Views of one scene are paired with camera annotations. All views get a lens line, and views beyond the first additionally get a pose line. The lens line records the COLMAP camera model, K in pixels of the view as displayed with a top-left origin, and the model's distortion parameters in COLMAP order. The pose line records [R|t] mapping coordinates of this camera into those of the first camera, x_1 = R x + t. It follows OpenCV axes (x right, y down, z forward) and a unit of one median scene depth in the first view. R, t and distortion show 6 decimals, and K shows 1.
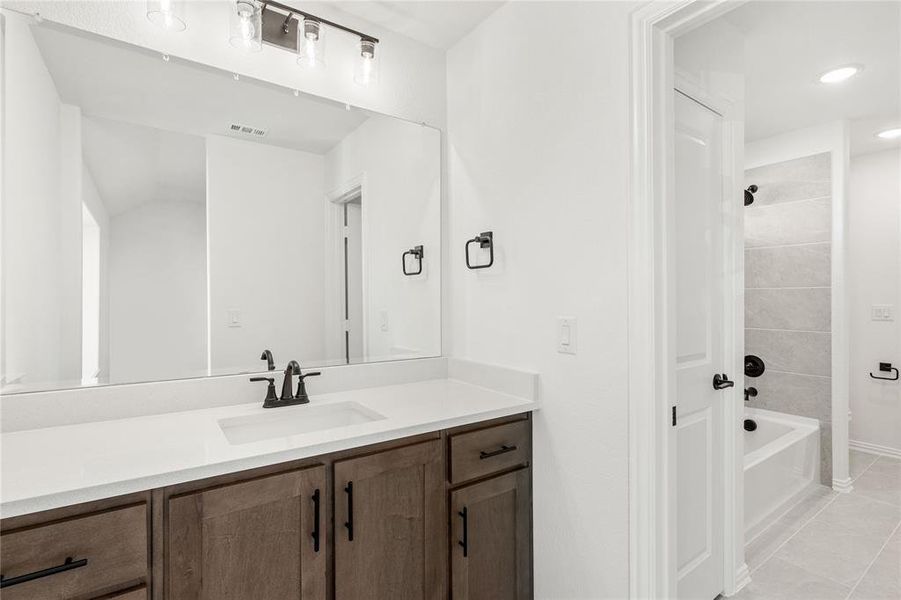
lens RADIAL K [[434.6, 0, 449.2], [0, 434.6, 297.9], [0, 0, 1]] dist [0.010187, 0.000098]
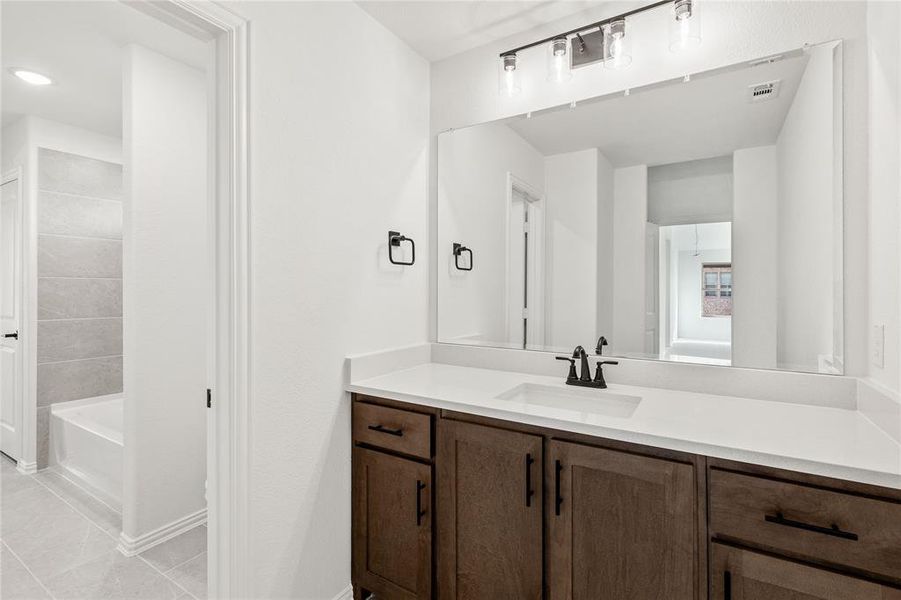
lens RADIAL K [[389.1, 0, 452.9], [0, 389.1, 301.9], [0, 0, 1]] dist [-0.001471, 0.000054]
pose [[0.423803, 0.020540, -0.905522, 0.393289], [0.006069, 0.999656, 0.025516, 0.002047], [0.905734, -0.016310, 0.423532, 0.273195]]
